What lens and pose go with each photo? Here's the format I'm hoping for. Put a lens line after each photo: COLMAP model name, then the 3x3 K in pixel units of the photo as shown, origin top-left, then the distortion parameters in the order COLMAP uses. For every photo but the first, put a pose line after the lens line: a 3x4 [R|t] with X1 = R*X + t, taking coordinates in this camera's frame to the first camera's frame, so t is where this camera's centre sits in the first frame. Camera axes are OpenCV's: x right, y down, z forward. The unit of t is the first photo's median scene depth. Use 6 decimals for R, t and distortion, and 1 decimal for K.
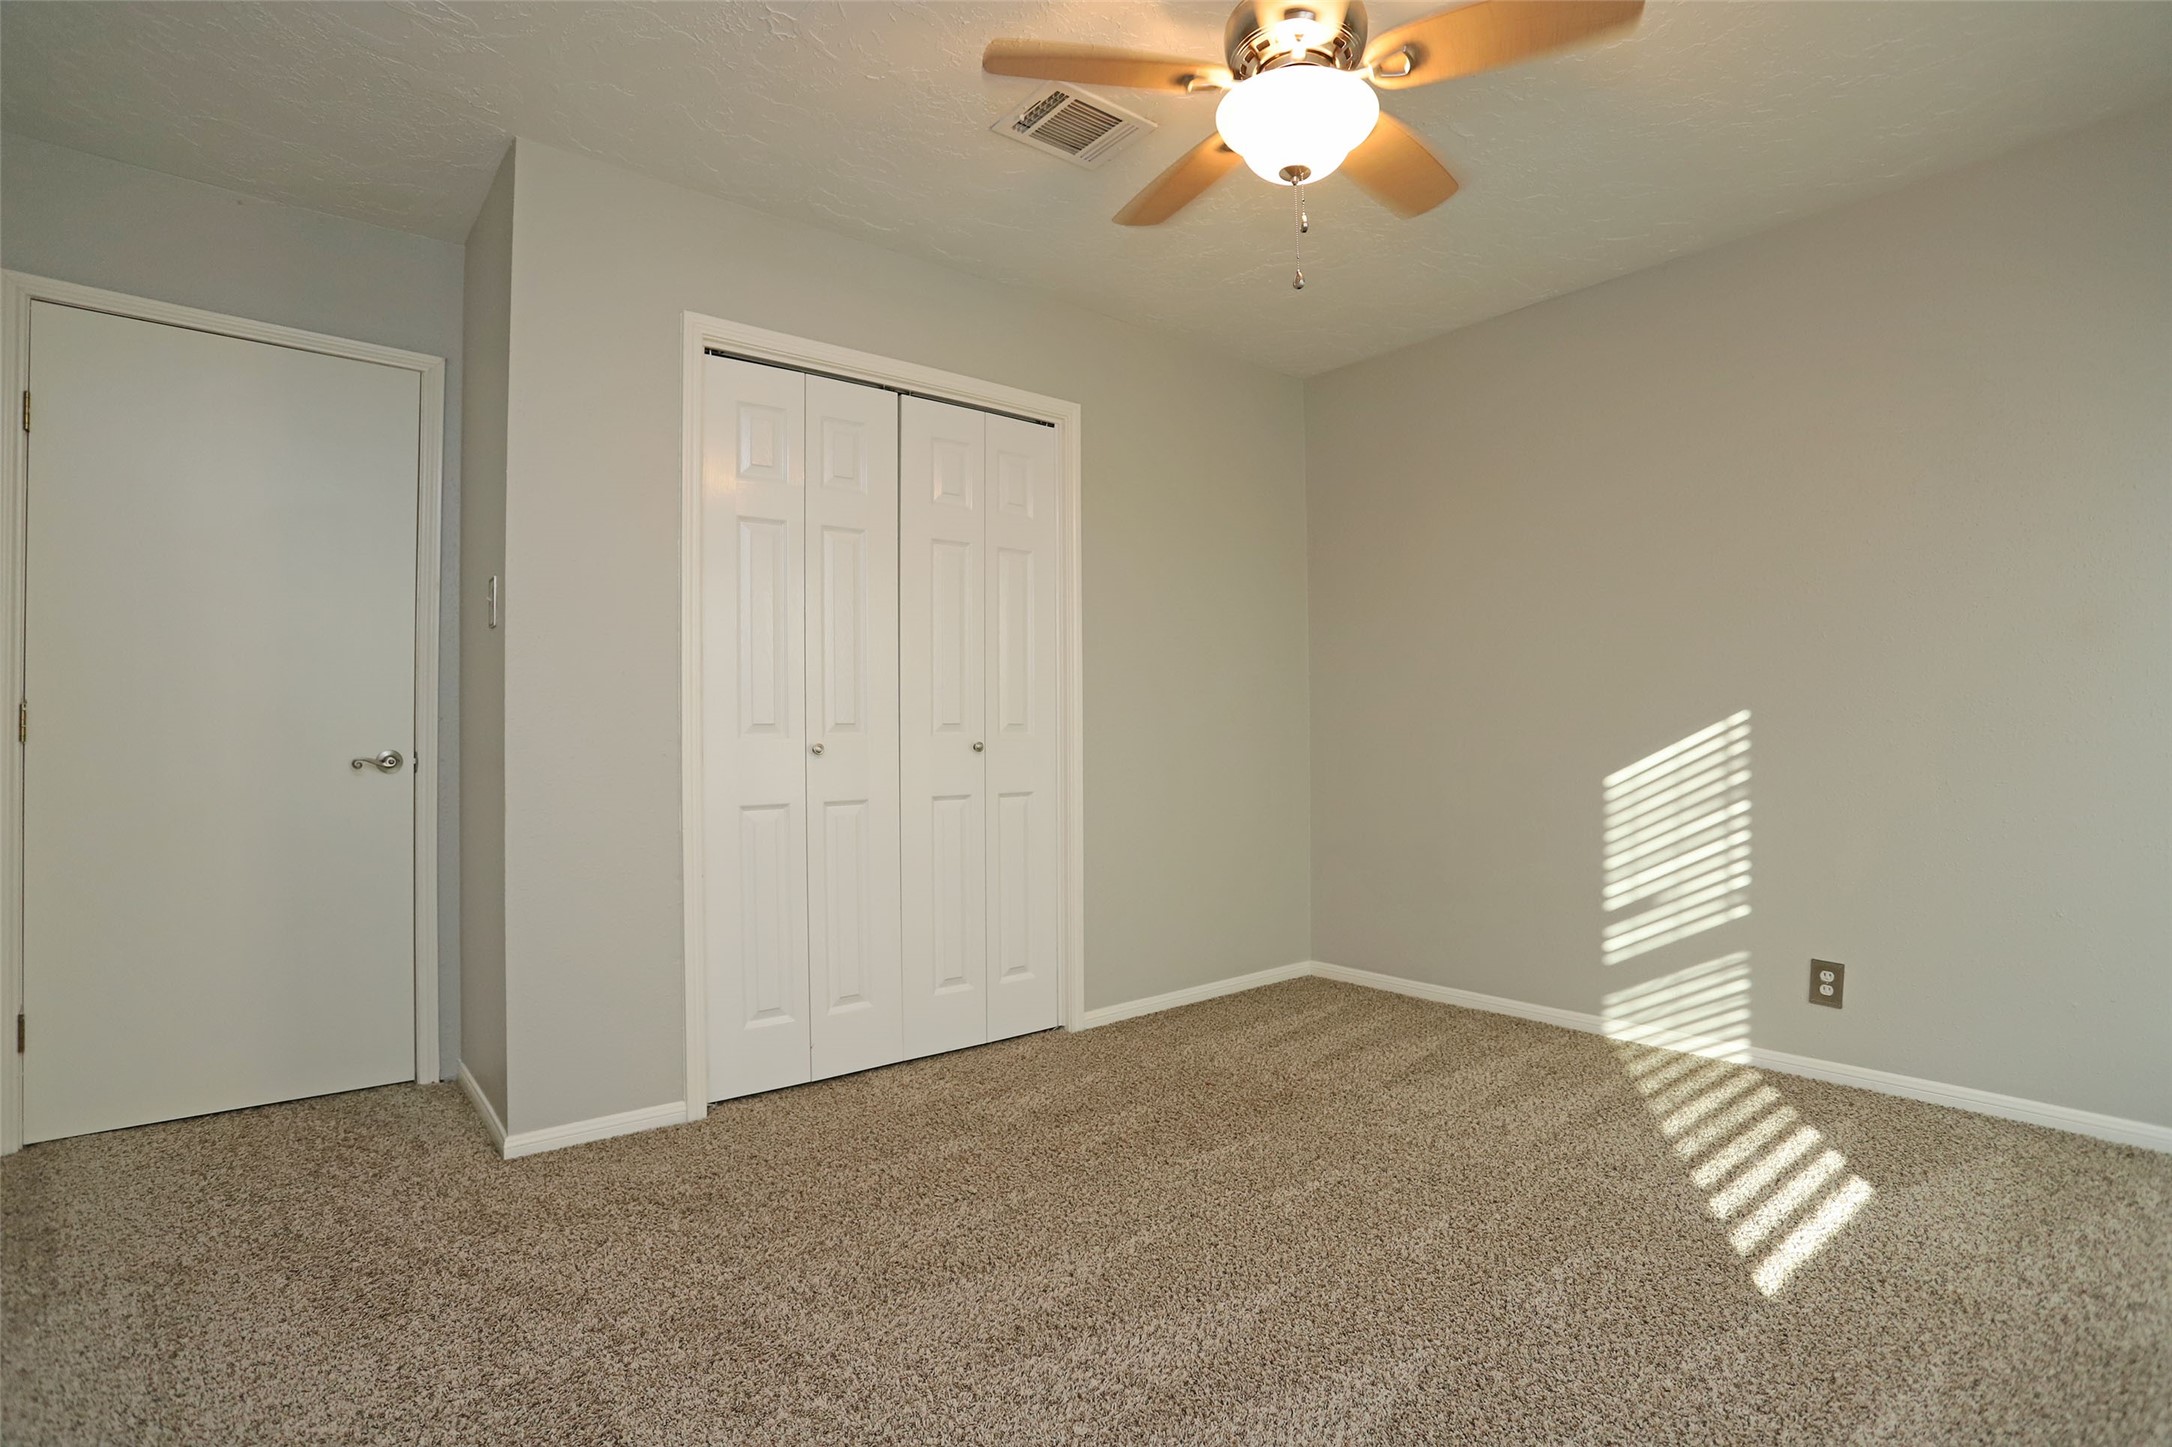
lens RADIAL K [[1065.2, 0, 1104.3], [0, 1065.2, 729.5], [0, 0, 1]] dist [-0.067953, 0.031473]
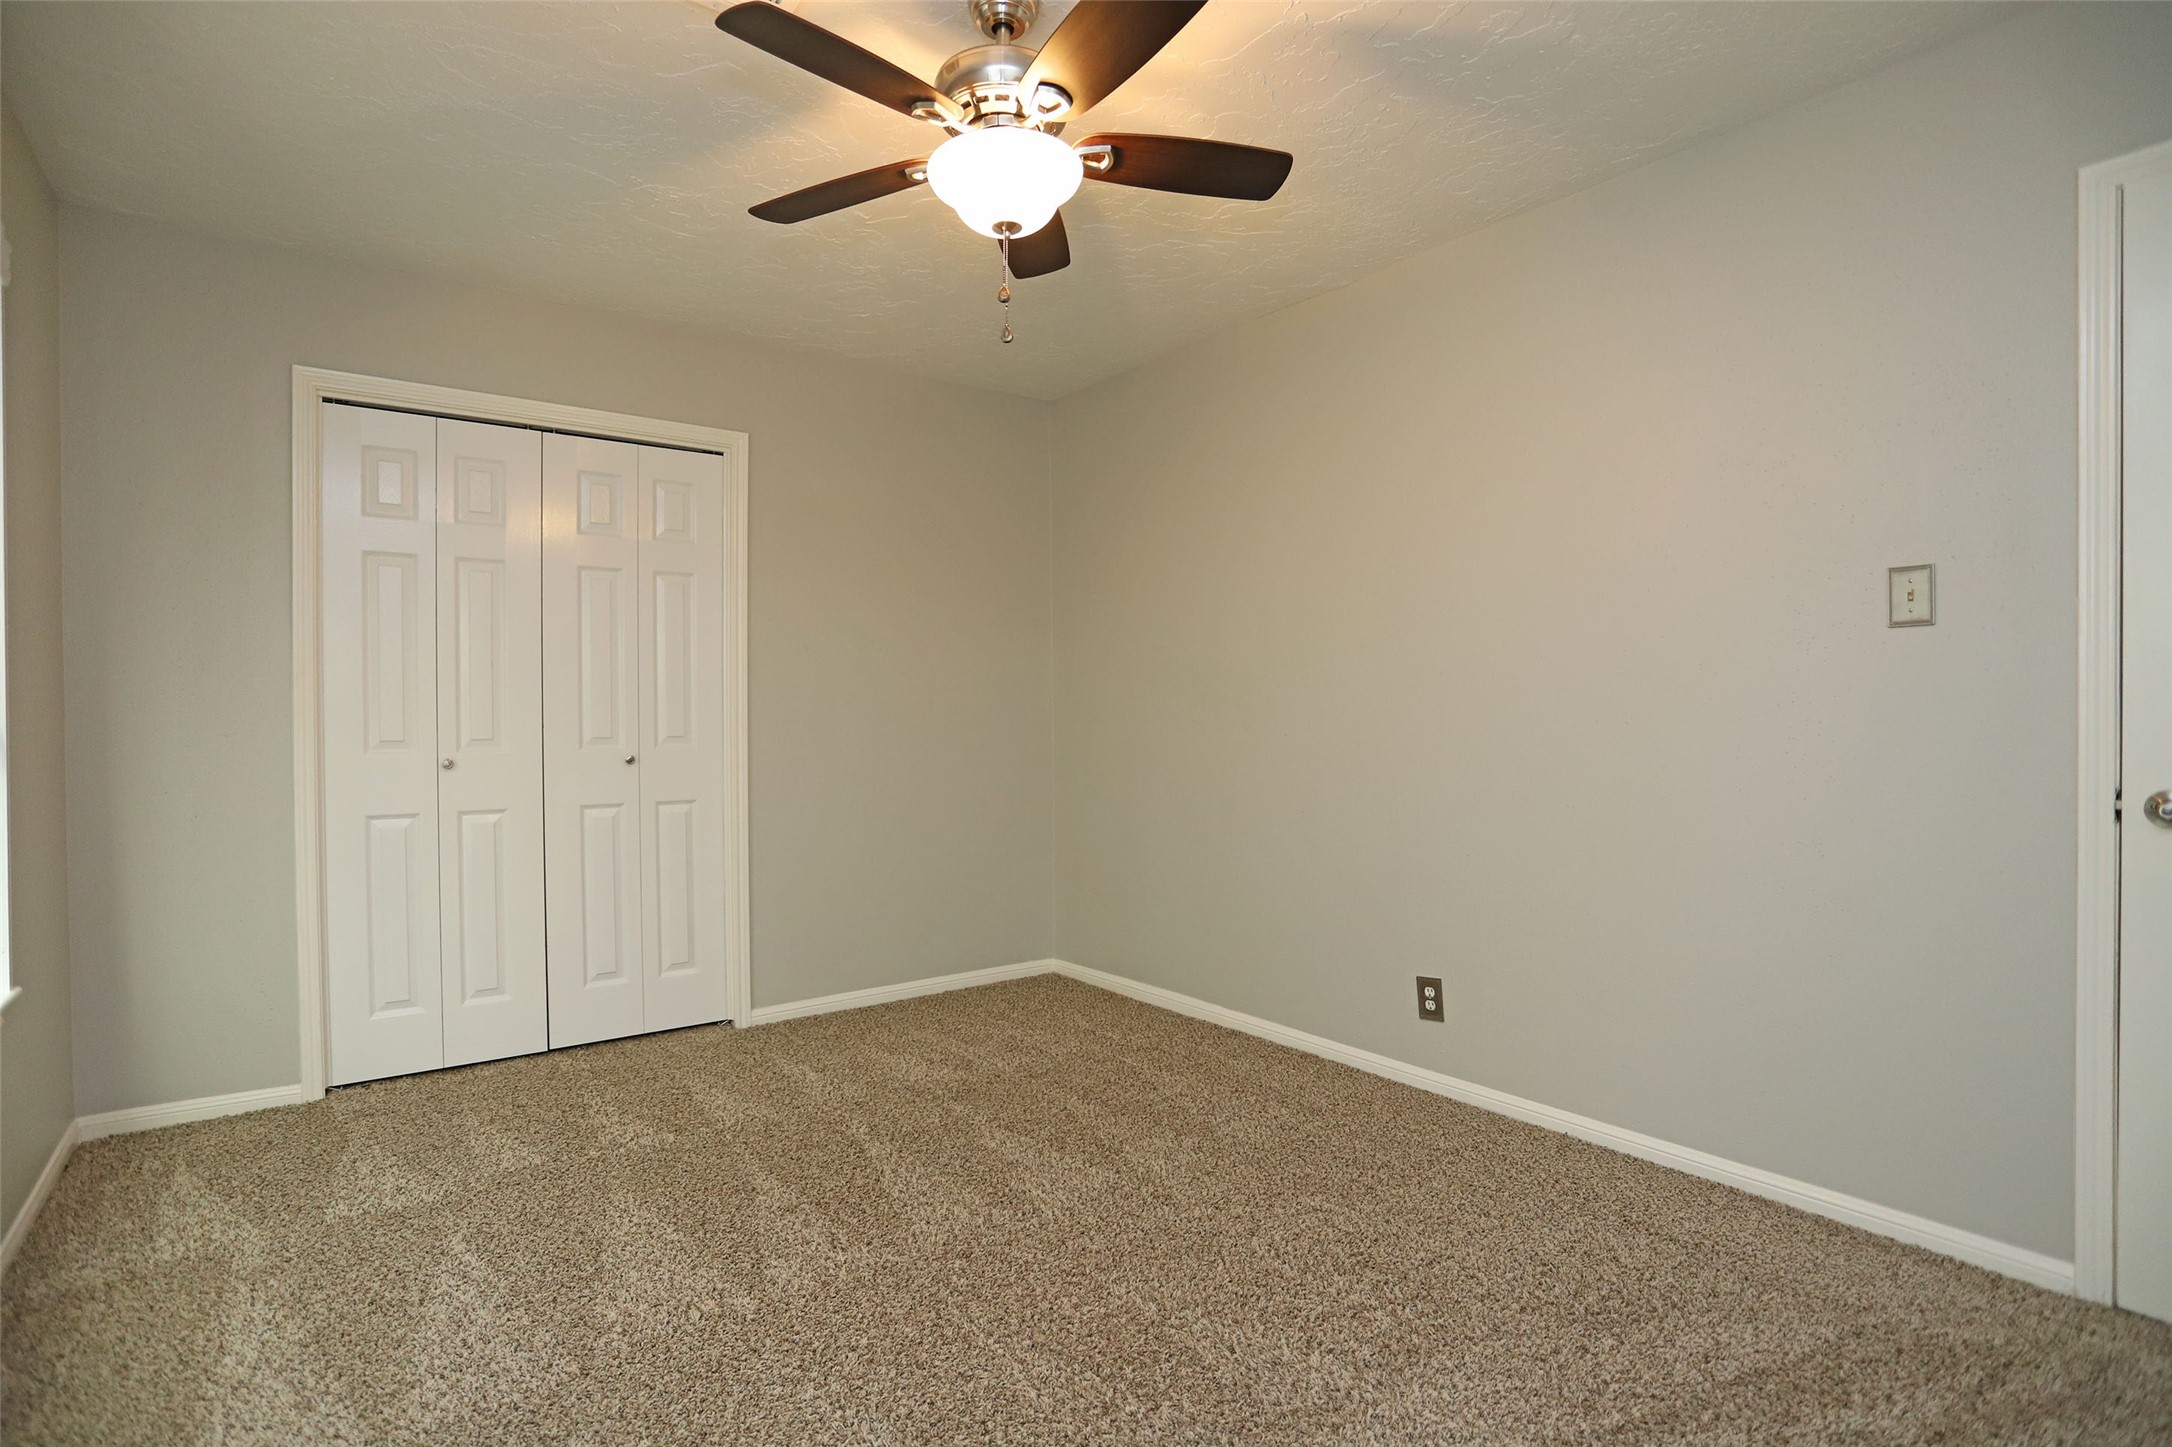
lens RADIAL K [[1020.5, 0, 1087.6], [0, 1020.5, 729.3], [0, 0, 1]] dist [-0.069719, 0.027636]
pose [[0.998289, -0.002030, -0.058441, 0.398384], [0.002547, 0.999958, 0.008779, -0.021119], [0.058421, -0.008912, 0.998252, 0.014644]]
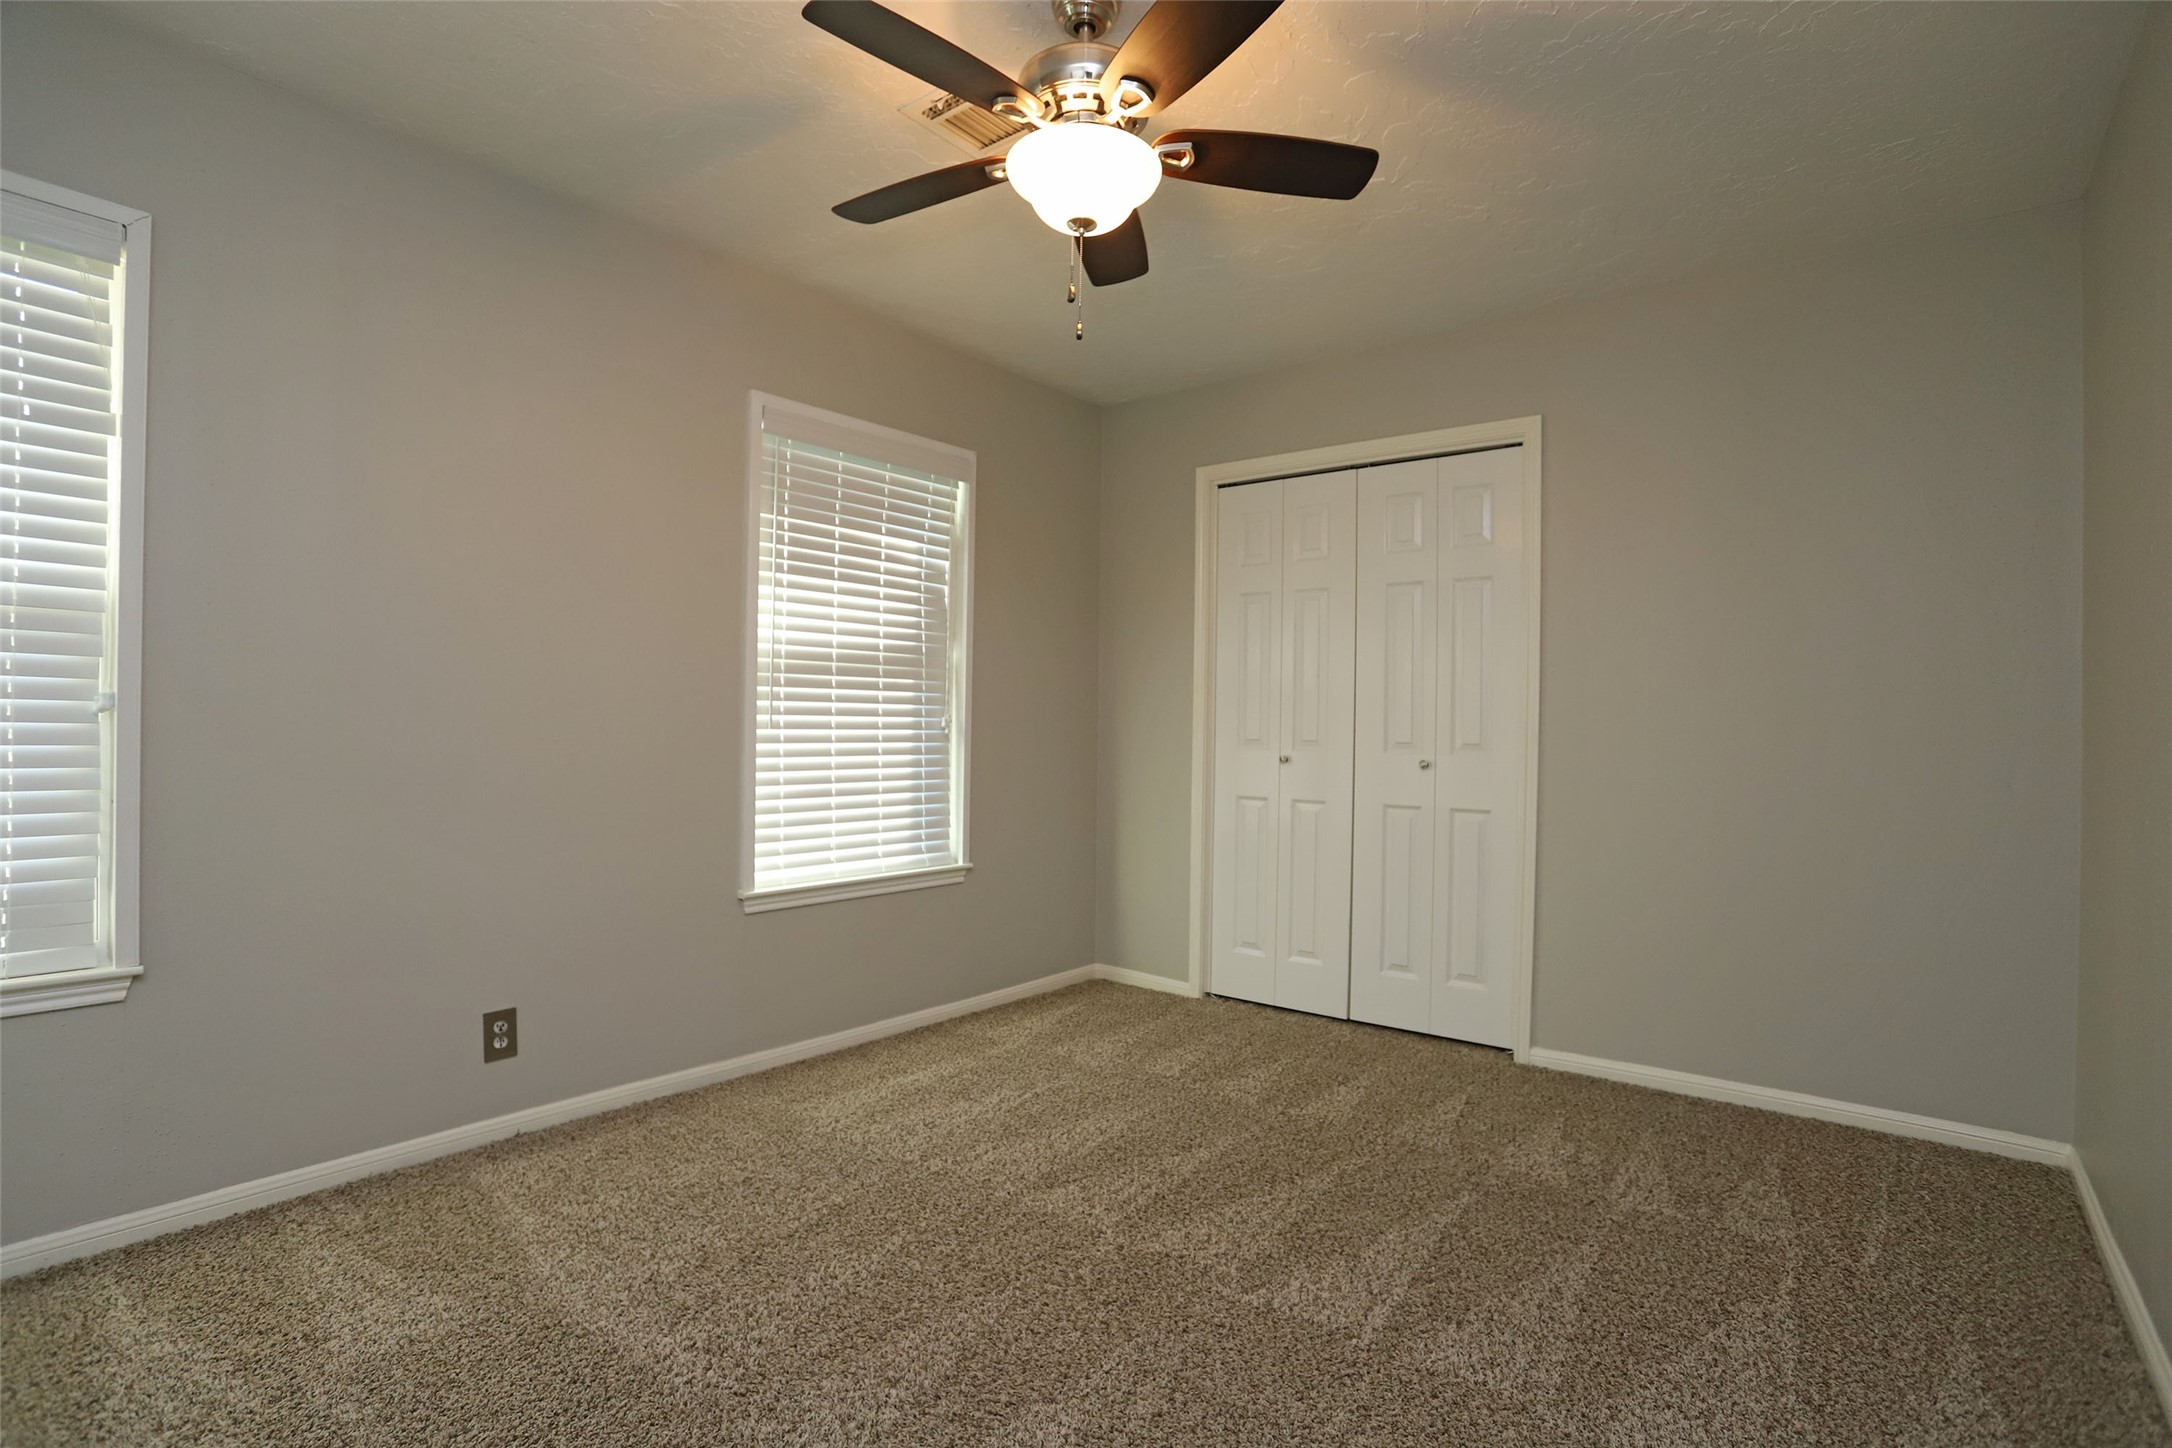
lens RADIAL K [[1065.2, 0, 1104.3], [0, 1065.2, 730.0], [0, 0, 1]] dist [-0.067953, 0.031473]
pose [[0.206298, 0.015264, -0.978370, 0.887840], [-0.013602, 0.999826, 0.012731, -0.029093], [0.978395, 0.010681, 0.206470, 0.445900]]
